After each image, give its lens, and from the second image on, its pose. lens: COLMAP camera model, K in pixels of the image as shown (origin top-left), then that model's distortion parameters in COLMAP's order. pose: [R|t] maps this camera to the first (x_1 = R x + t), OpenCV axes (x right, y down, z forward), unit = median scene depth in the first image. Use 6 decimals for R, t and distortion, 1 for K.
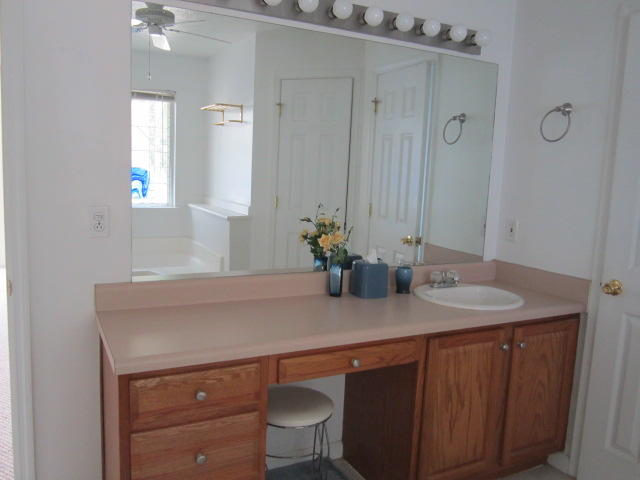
lens RADIAL K [[532.1, 0, 319.2], [0, 532.1, 243.0], [0, 0, 1]] dist [-0.039318, 0.008751]
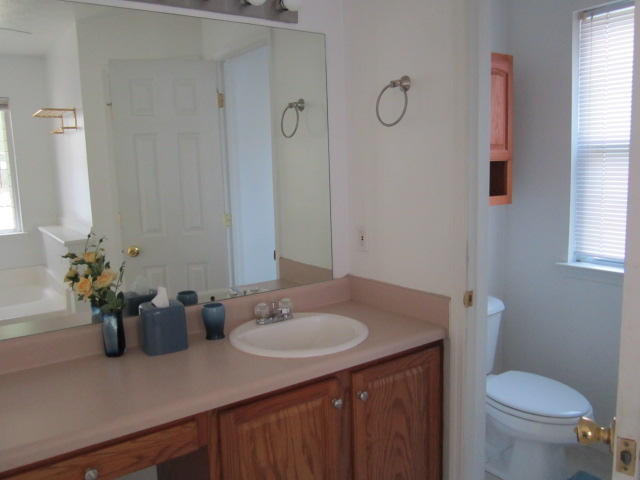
lens RADIAL K [[532.1, 0, 319.2], [0, 532.1, 243.0], [0, 0, 1]] dist [-0.039318, 0.008751]
pose [[0.988851, -0.093592, 0.115823, 0.236784], [0.092845, 0.995610, 0.011842, -0.038132], [-0.116423, -0.000956, 0.993199, 0.231891]]
